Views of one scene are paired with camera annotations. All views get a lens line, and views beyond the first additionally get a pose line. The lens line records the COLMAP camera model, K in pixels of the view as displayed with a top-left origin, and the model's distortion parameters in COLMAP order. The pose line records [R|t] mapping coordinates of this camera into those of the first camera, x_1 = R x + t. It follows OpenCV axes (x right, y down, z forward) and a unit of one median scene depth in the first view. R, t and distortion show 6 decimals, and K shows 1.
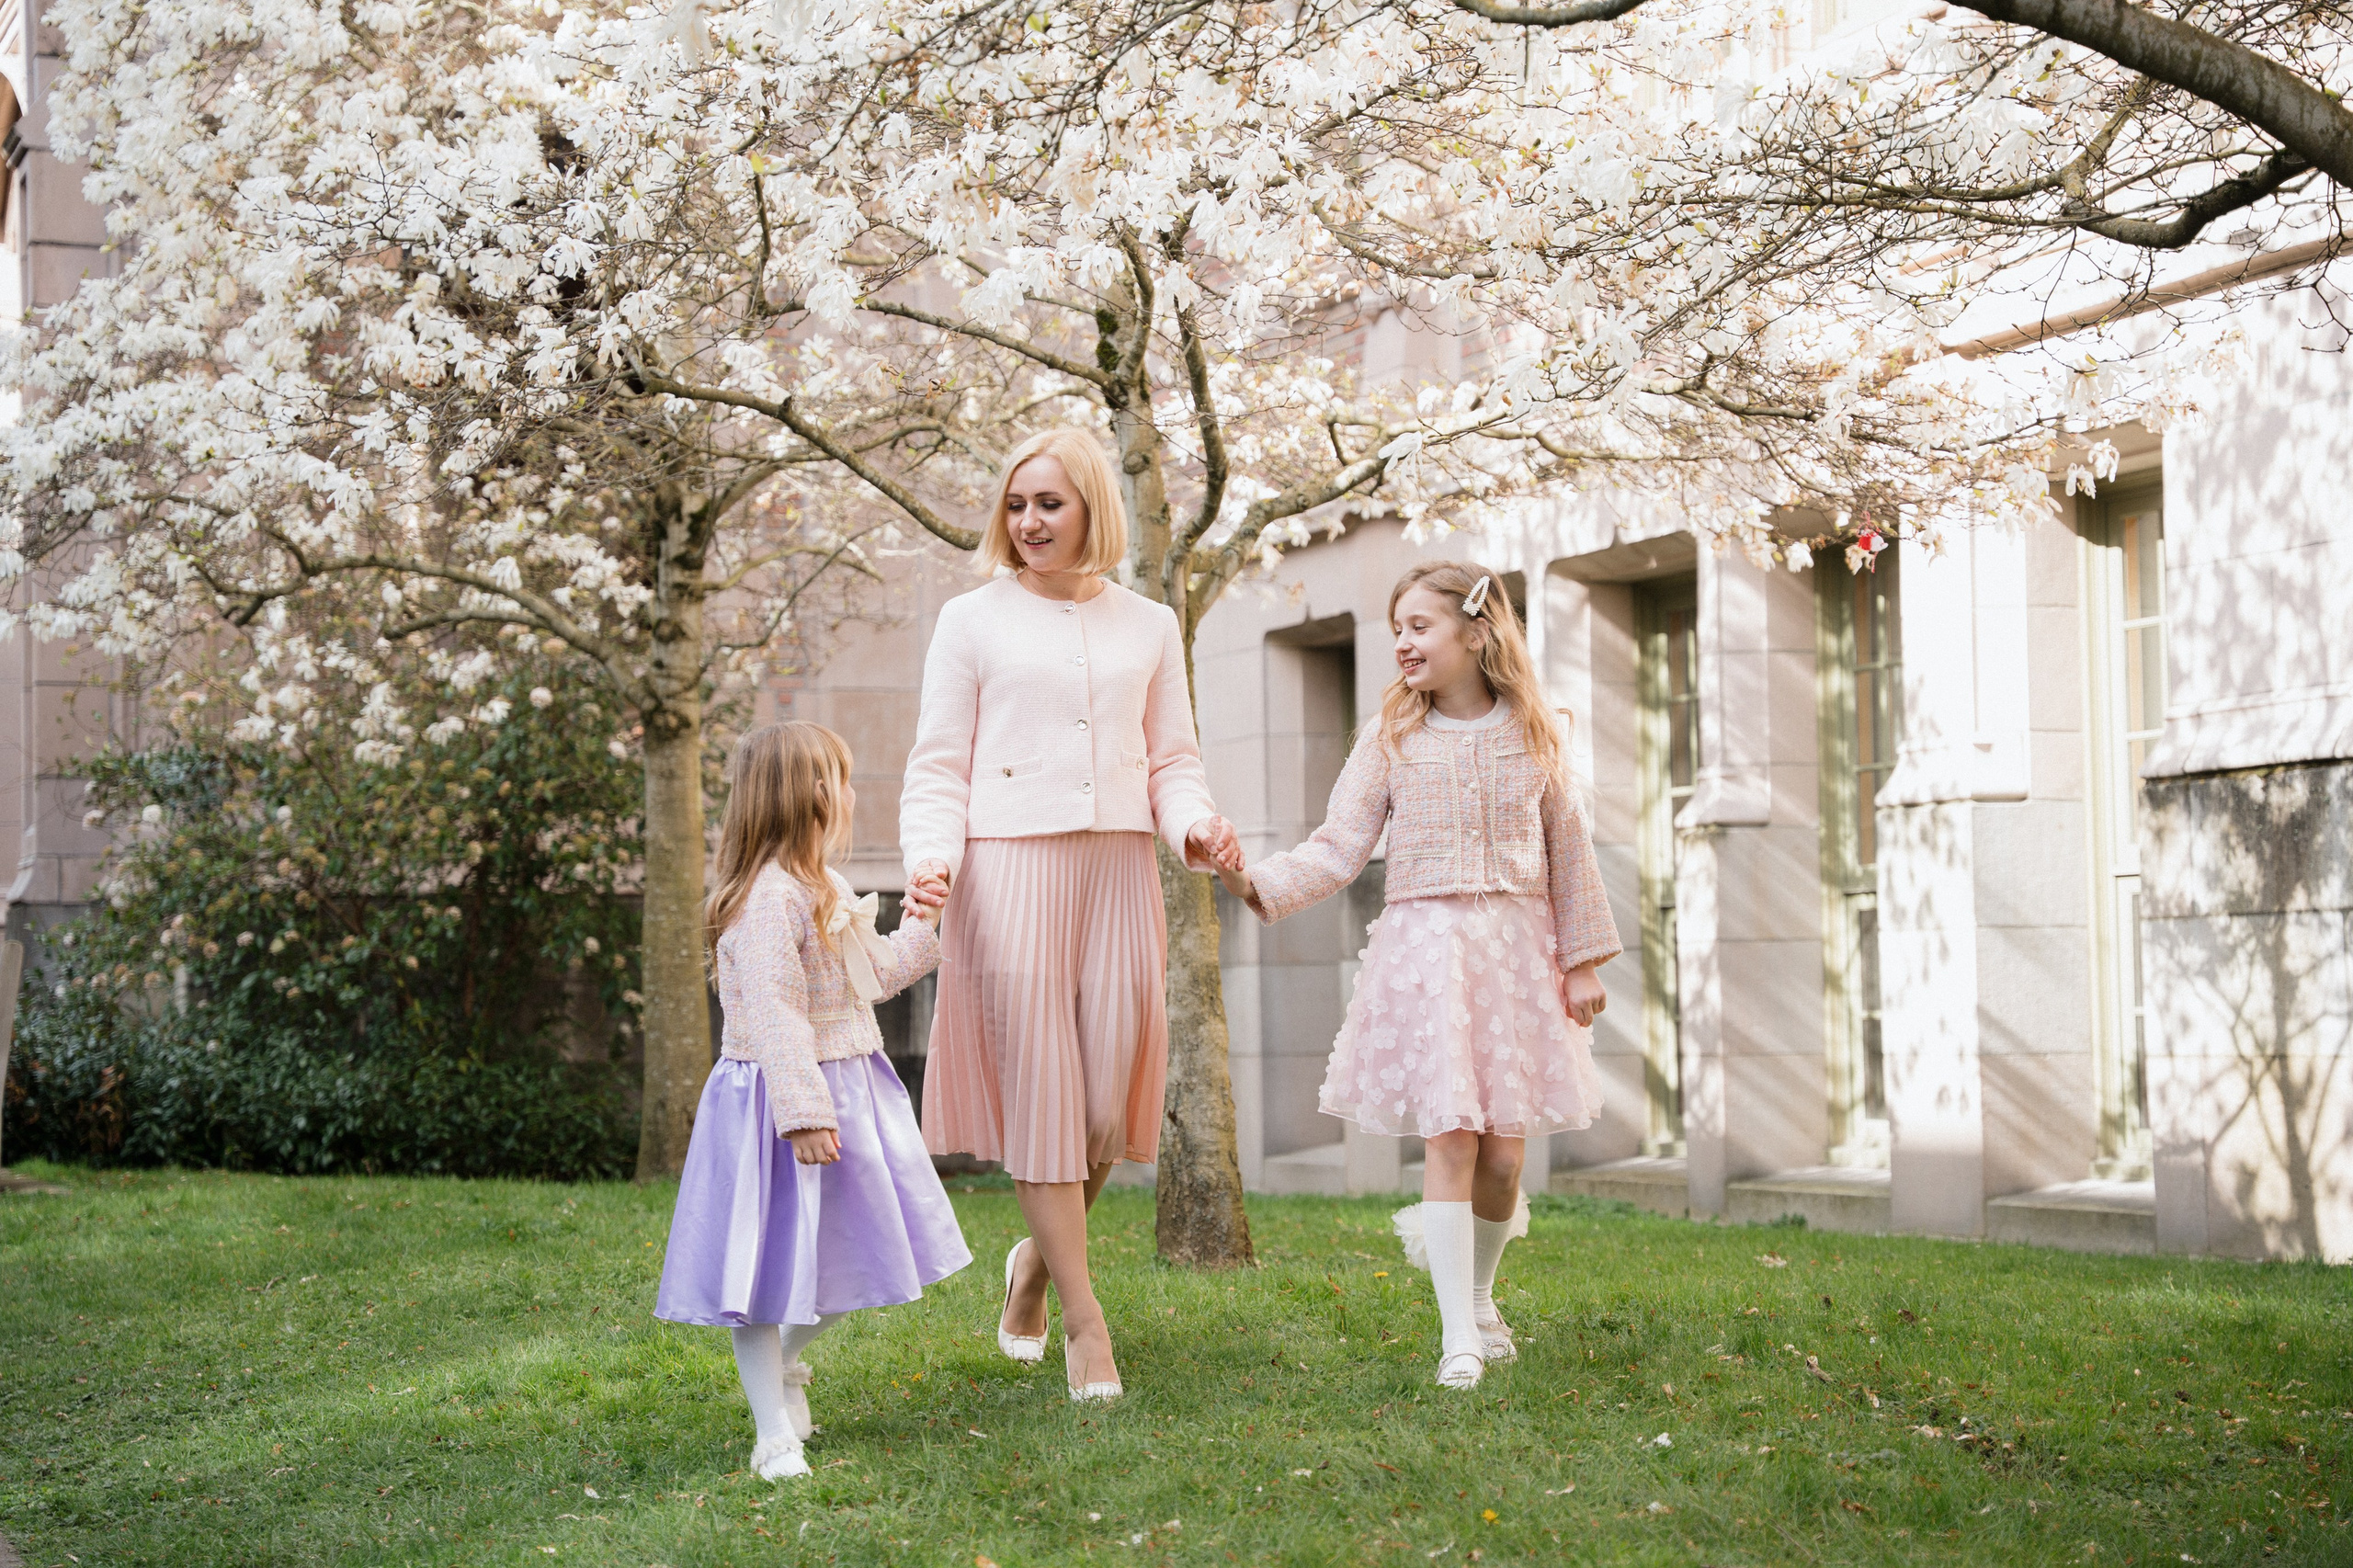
lens RADIAL K [[4733.4, 0, 1176.9], [0, 4733.4, 804.2], [0, 0, 1]] dist [0.376688, 0.000000]
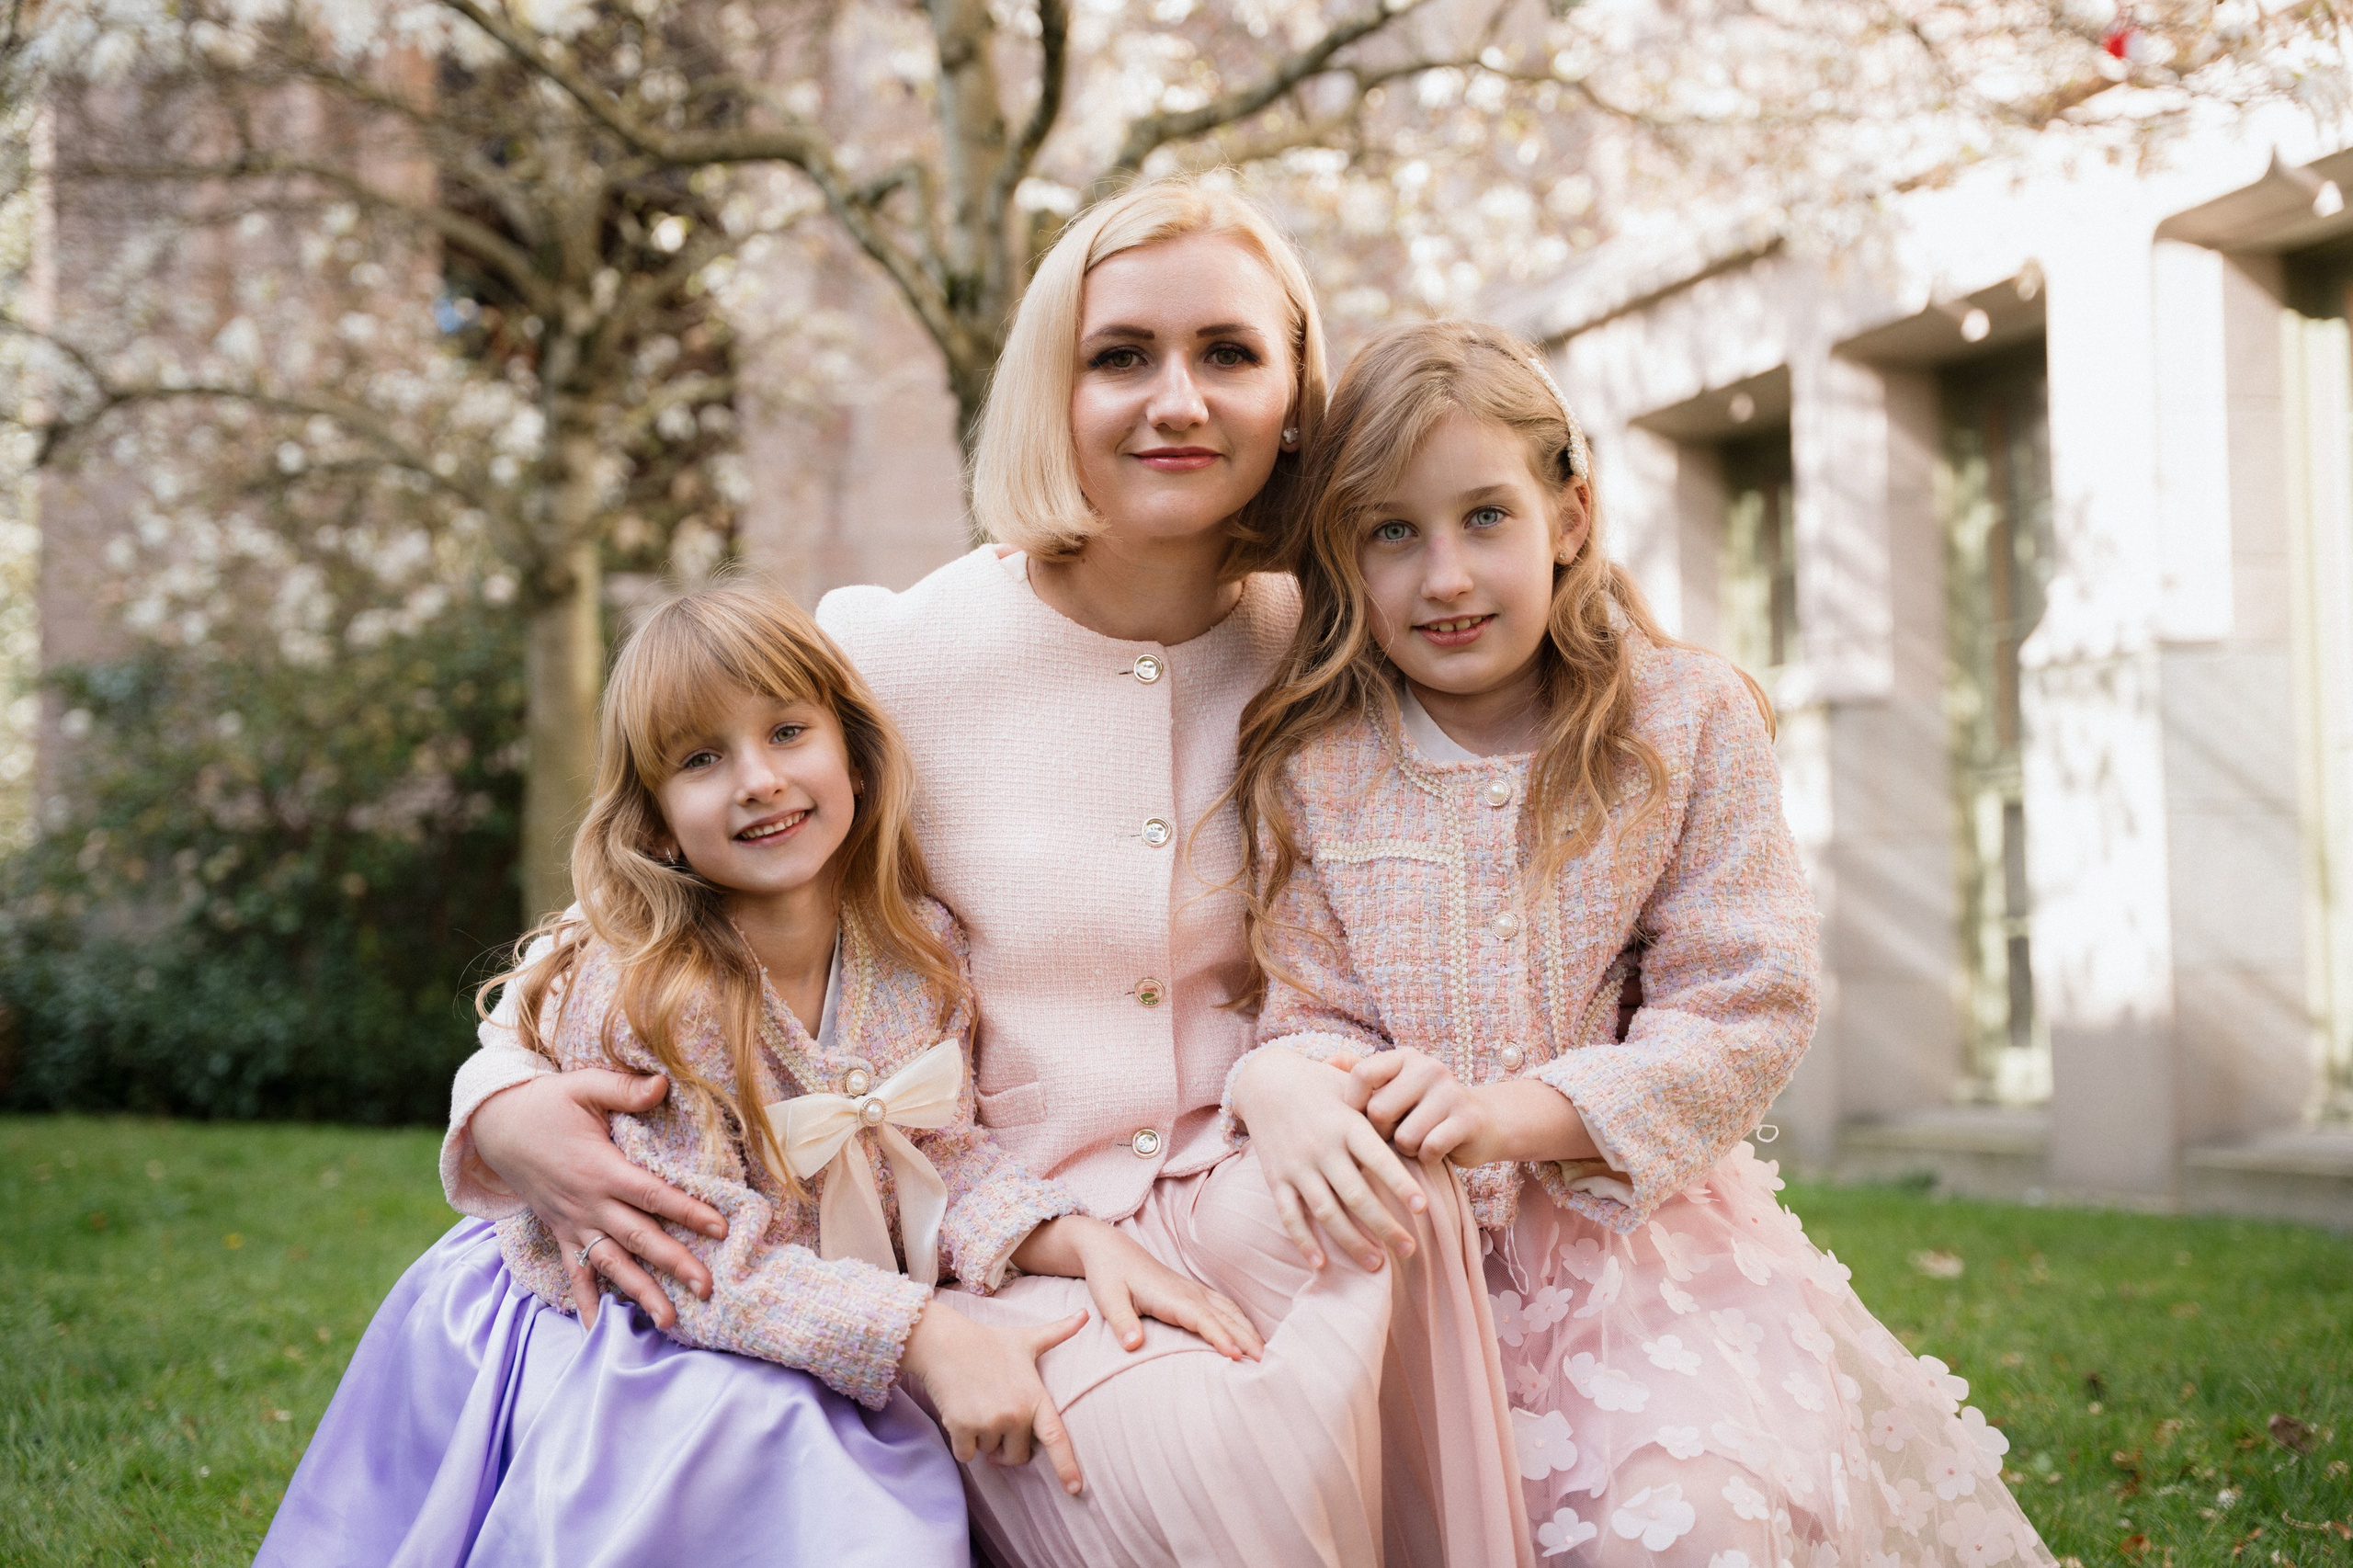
lens RADIAL K [[3413.6, 0, 1200.8], [0, 3413.6, 809.3], [0, 0, 1]] dist [0.113240, 0.000000]
pose [[0.998421, -0.007464, -0.055670, 0.035767], [0.006884, 0.999920, -0.010603, 0.027402], [0.055744, 0.010203, 0.998393, 0.375531]]
